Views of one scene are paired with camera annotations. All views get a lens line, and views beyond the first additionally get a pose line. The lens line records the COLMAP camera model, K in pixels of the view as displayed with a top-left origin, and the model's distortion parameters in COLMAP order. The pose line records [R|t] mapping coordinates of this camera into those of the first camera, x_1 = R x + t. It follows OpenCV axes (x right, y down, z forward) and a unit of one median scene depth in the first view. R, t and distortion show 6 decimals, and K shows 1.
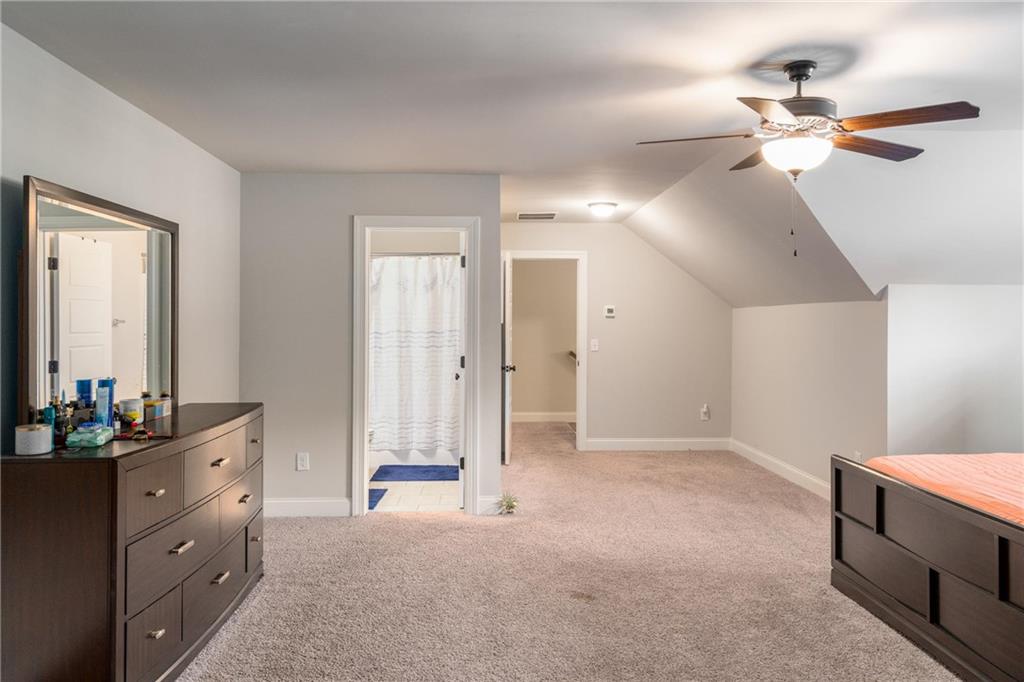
lens RADIAL K [[706.1, 0, 511.6], [0, 706.1, 336.1], [0, 0, 1]] dist [0.005101, 0.001615]
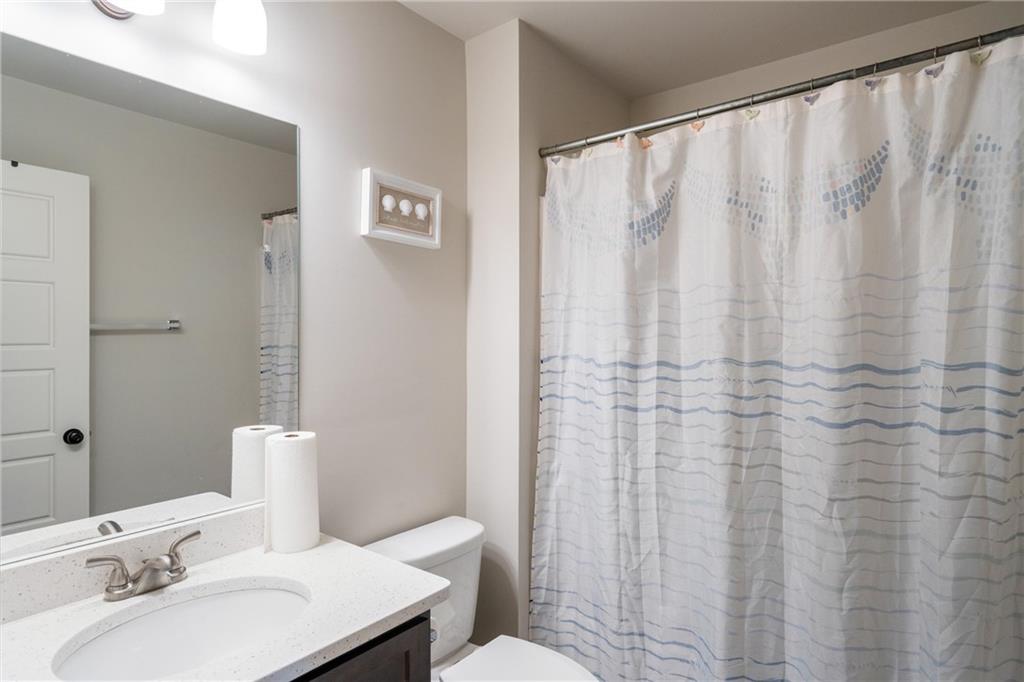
lens RADIAL K [[564.7, 0, 513.6], [0, 564.7, 336.2], [0, 0, 1]] dist [0.015472, -0.000192]
pose [[0.746610, -0.000484, -0.665262, -0.068973], [-0.008146, 0.999918, -0.009870, -0.014386], [0.665212, 0.012789, 0.746545, 0.756800]]
